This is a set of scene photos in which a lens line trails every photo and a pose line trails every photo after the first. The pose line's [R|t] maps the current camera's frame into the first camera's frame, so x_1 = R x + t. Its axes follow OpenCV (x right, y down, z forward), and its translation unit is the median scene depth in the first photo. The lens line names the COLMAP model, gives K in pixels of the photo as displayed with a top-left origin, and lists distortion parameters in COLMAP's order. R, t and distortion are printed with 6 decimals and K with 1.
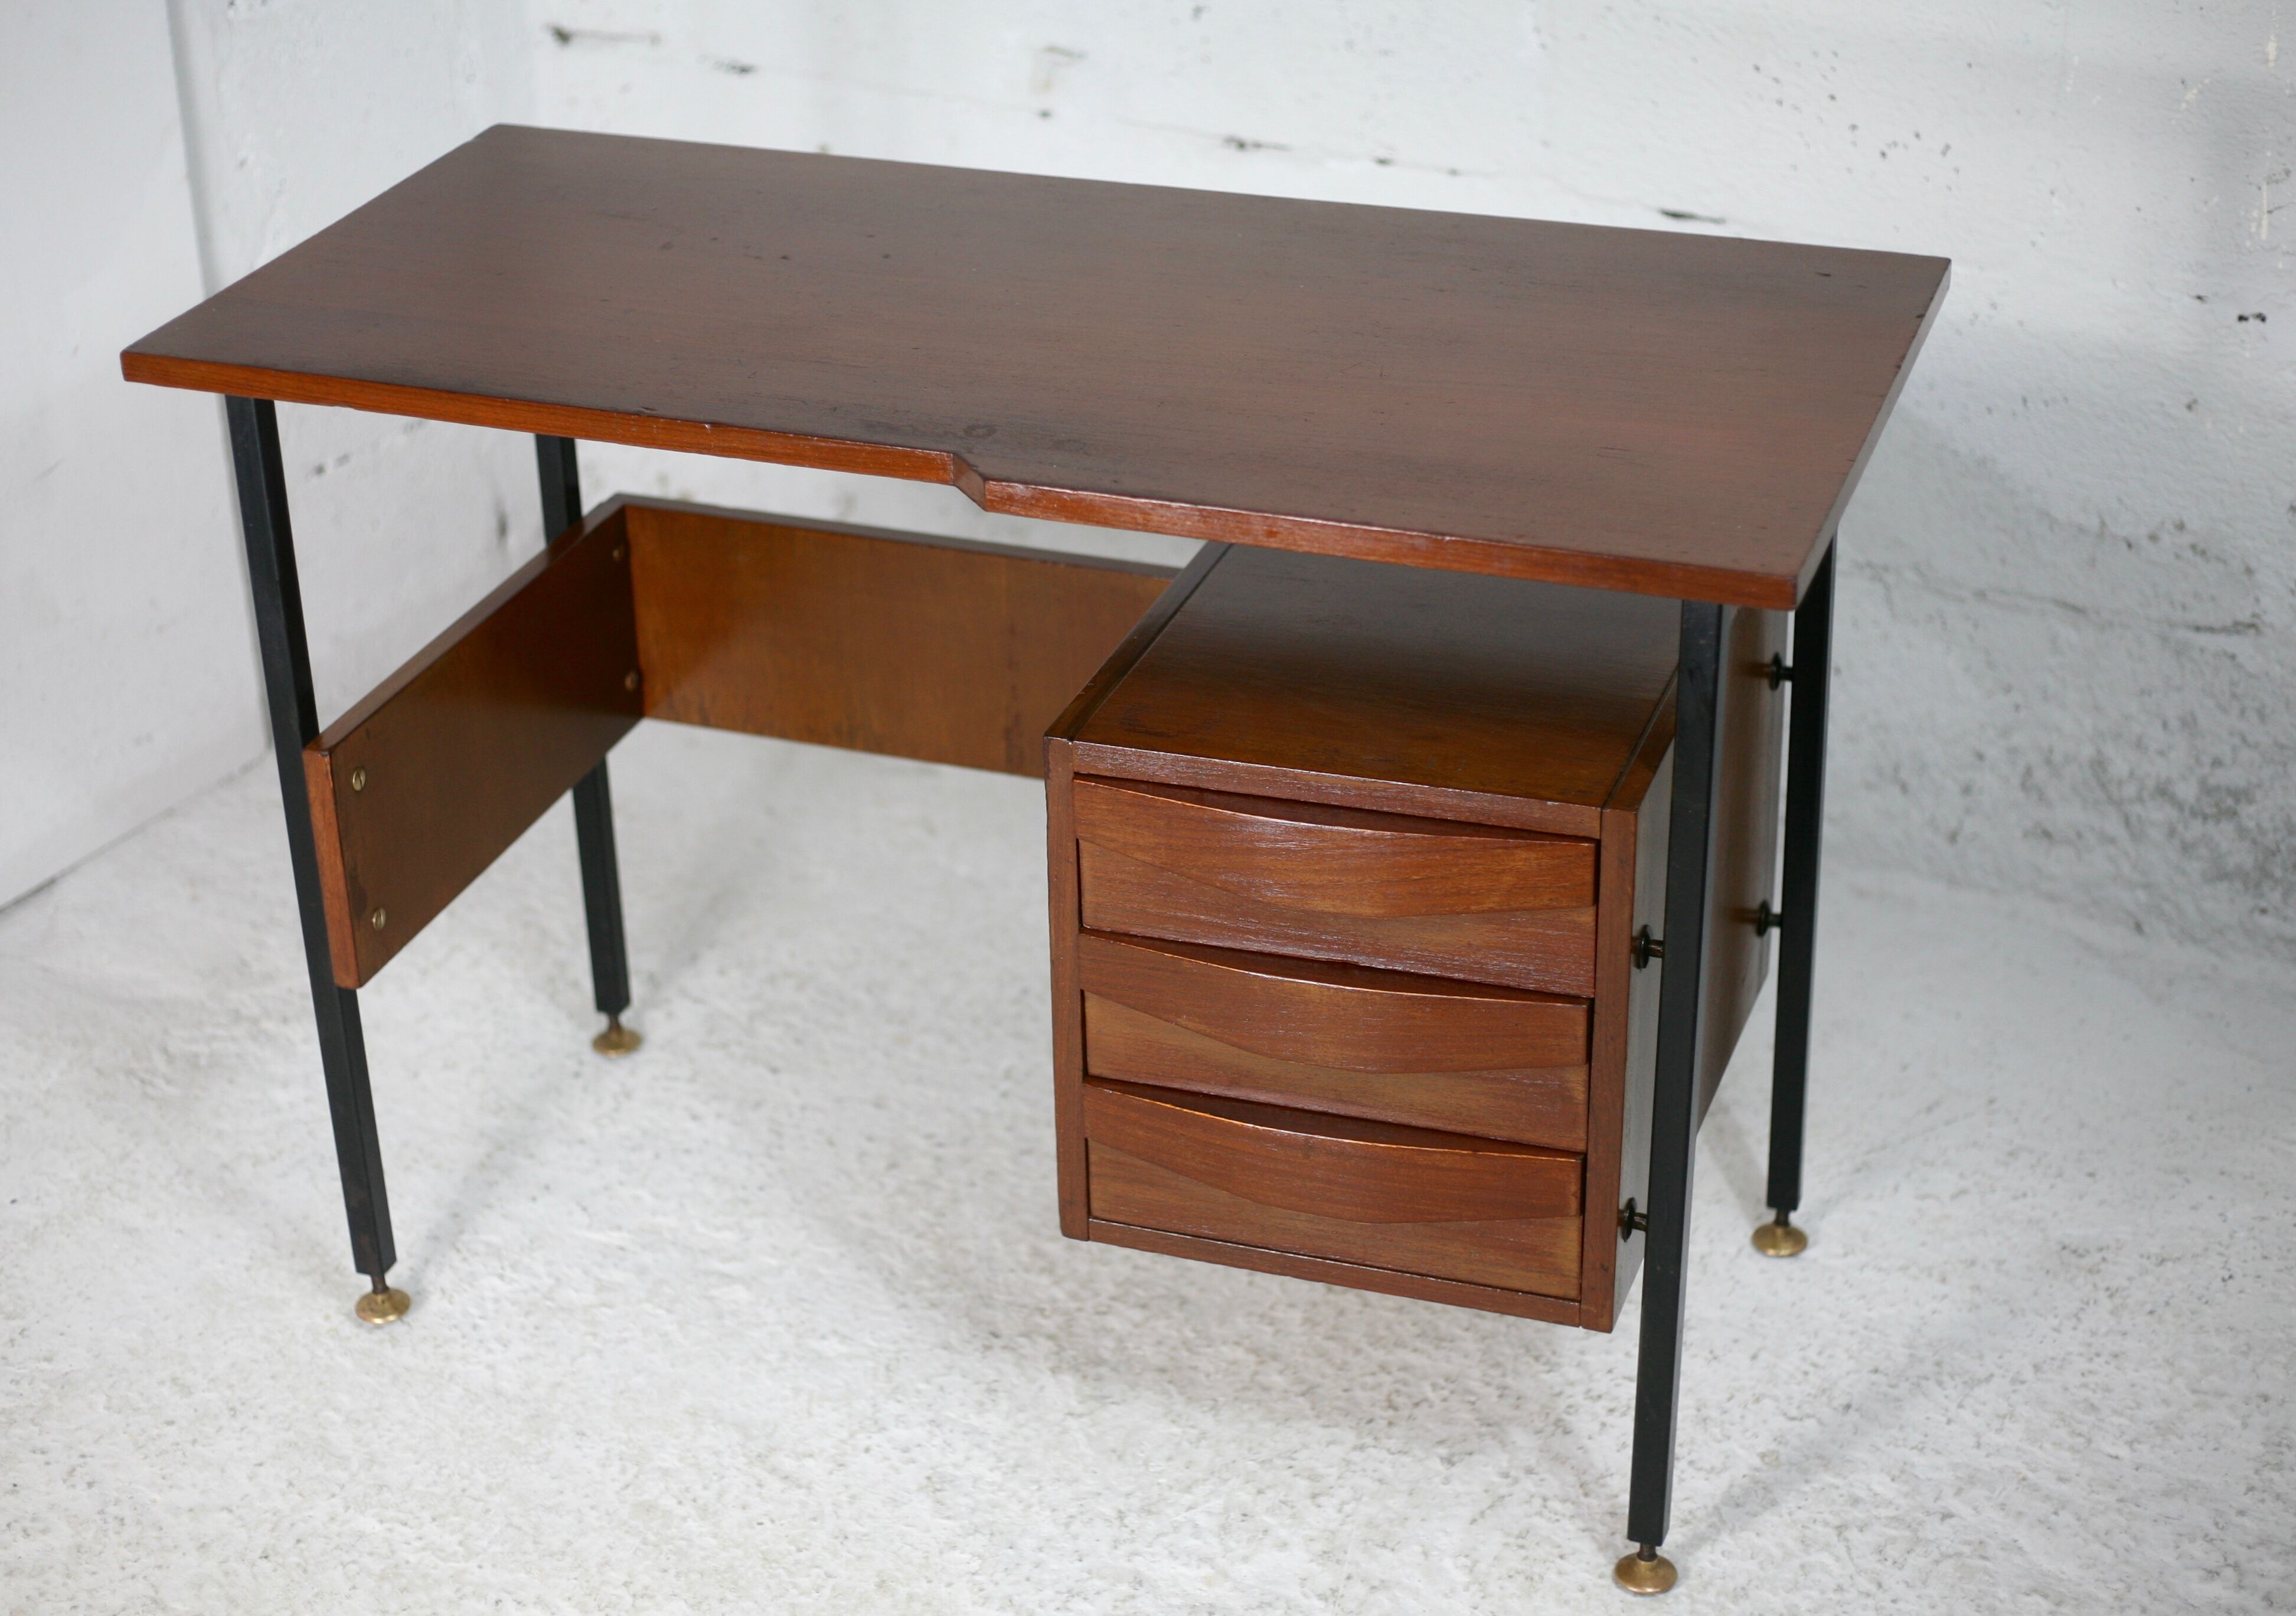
lens RADIAL K [[3746.8, 0, 1091.4], [0, 3746.8, 803.7], [0, 0, 1]] dist [-0.099675, -0.051637]
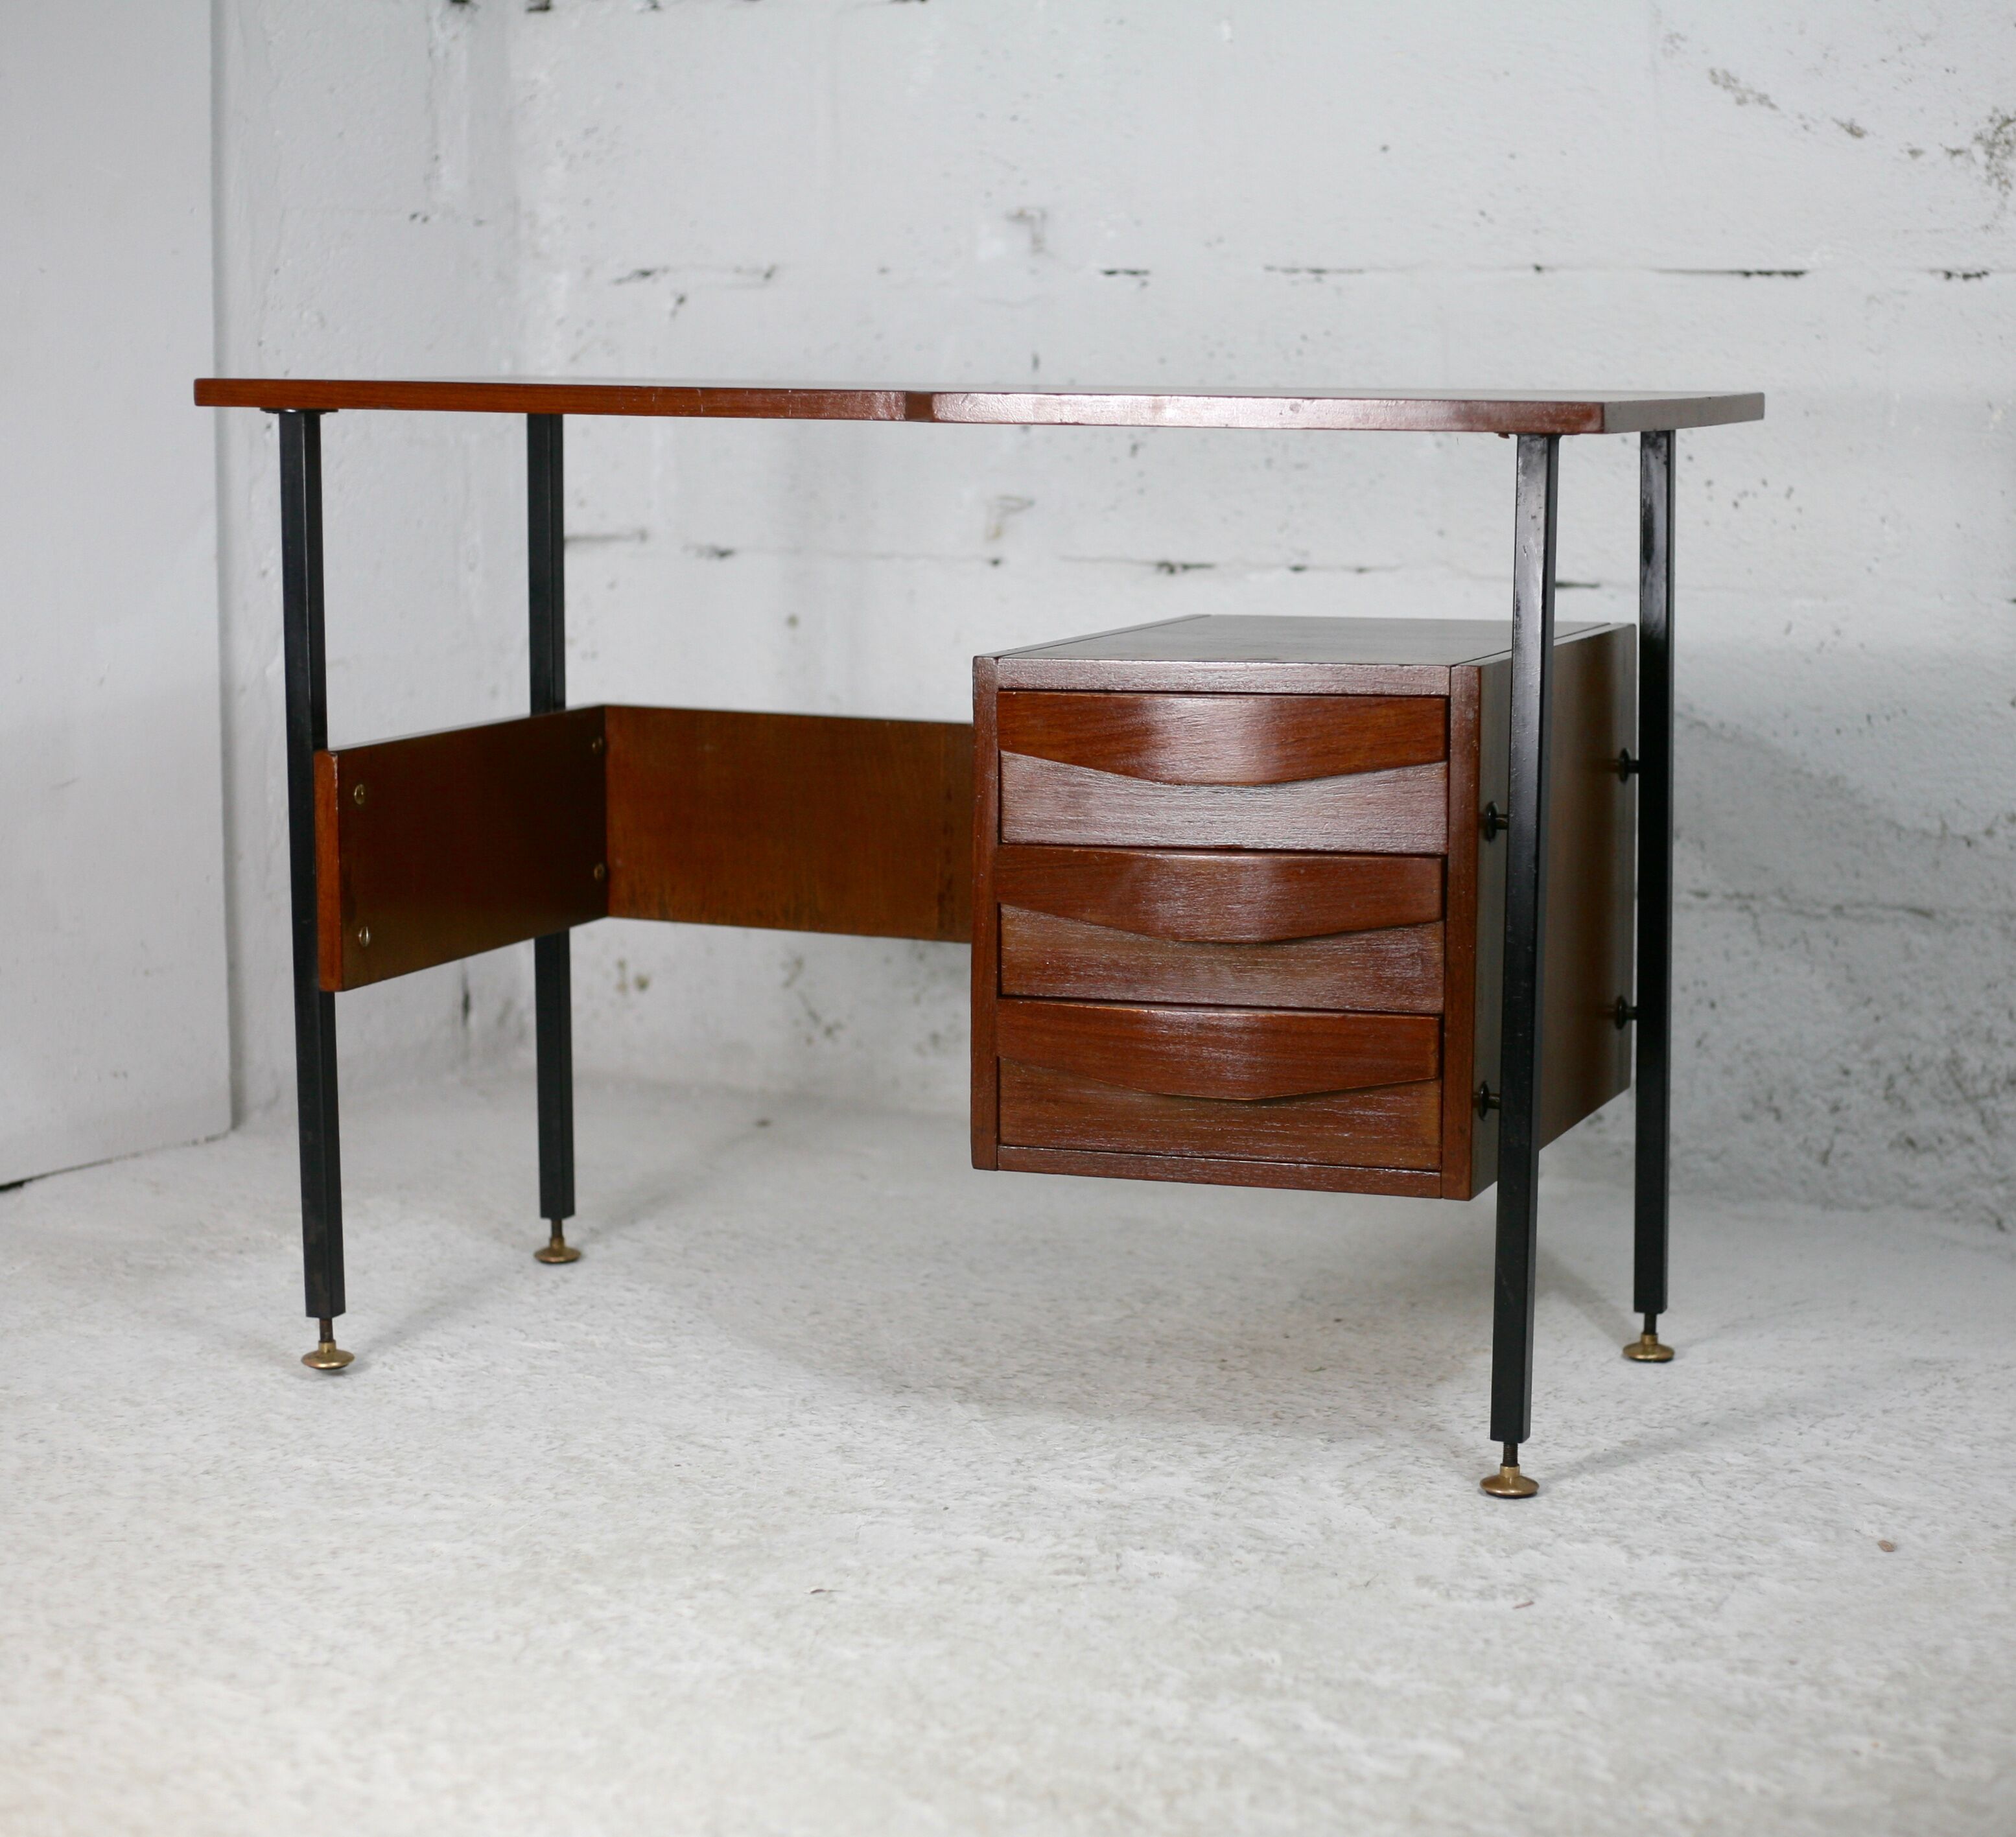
lens RADIAL K [[4077.3, 0, 1142.6], [0, 4077.3, 925.0], [0, 0, 1]] dist [-0.083612, -0.123935]
pose [[0.999342, 0.031489, 0.017981, 0.016563], [-0.023857, 0.944390, -0.327960, 0.402767], [-0.027308, 0.327316, 0.944520, -0.136645]]
